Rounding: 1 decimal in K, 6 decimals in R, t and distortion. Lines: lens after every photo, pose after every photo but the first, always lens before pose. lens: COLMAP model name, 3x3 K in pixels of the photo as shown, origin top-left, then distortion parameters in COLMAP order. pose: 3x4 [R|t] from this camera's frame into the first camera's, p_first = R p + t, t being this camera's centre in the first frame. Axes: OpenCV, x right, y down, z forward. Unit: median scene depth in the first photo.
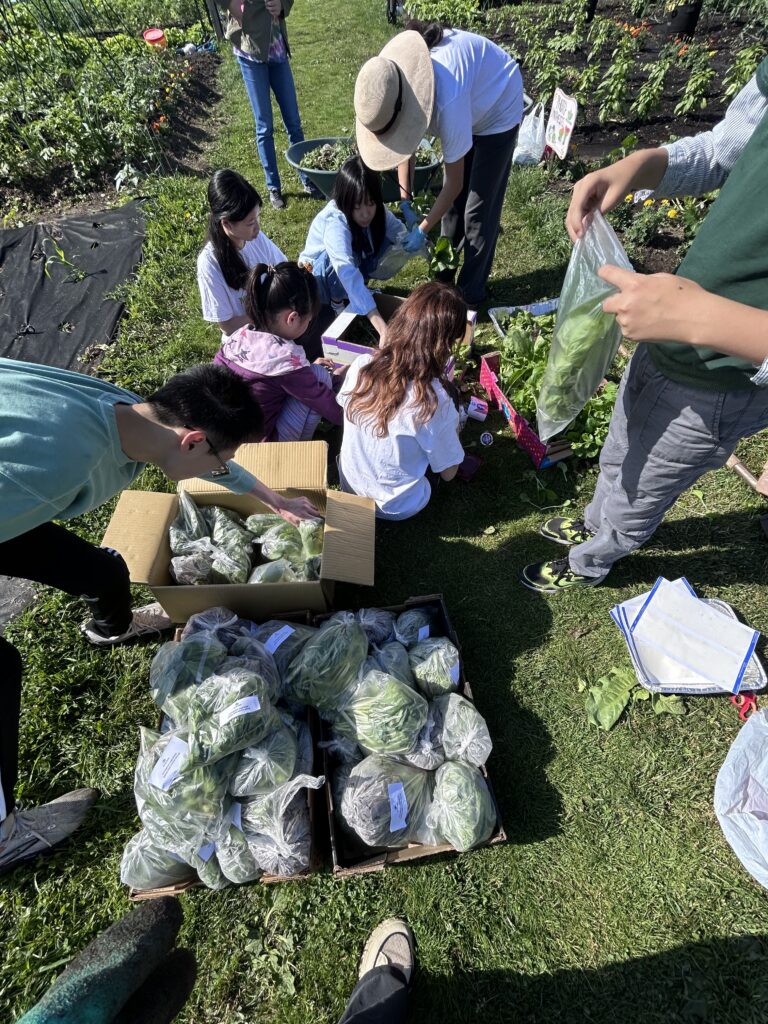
lens RADIAL K [[410.3, 0, 383.3], [0, 410.3, 510.5], [0, 0, 1]] dist [0.003075, 0.000221]
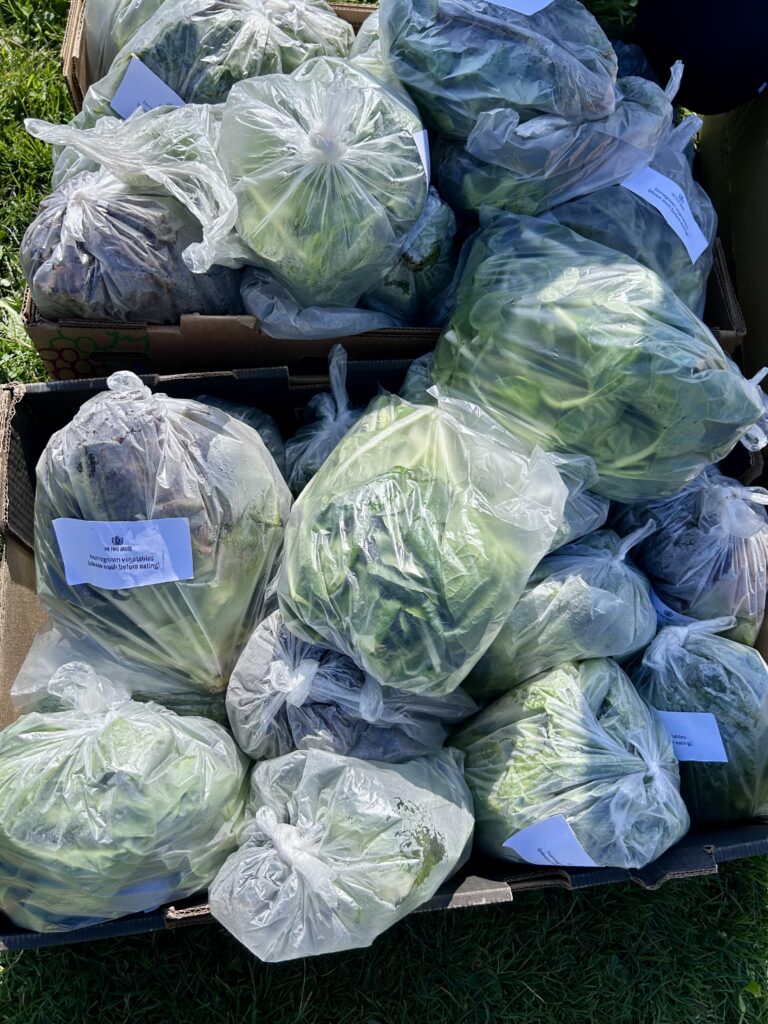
lens RADIAL K [[773.0, 0, 383.4], [0, 773.0, 511.3], [0, 0, 1]] dist [-0.002026, 0.000613]
pose [[-0.071475, 0.954783, -0.288582, 0.137152], [-0.892006, 0.068280, 0.446837, 0.289542], [0.446337, 0.289355, 0.846792, 0.562969]]
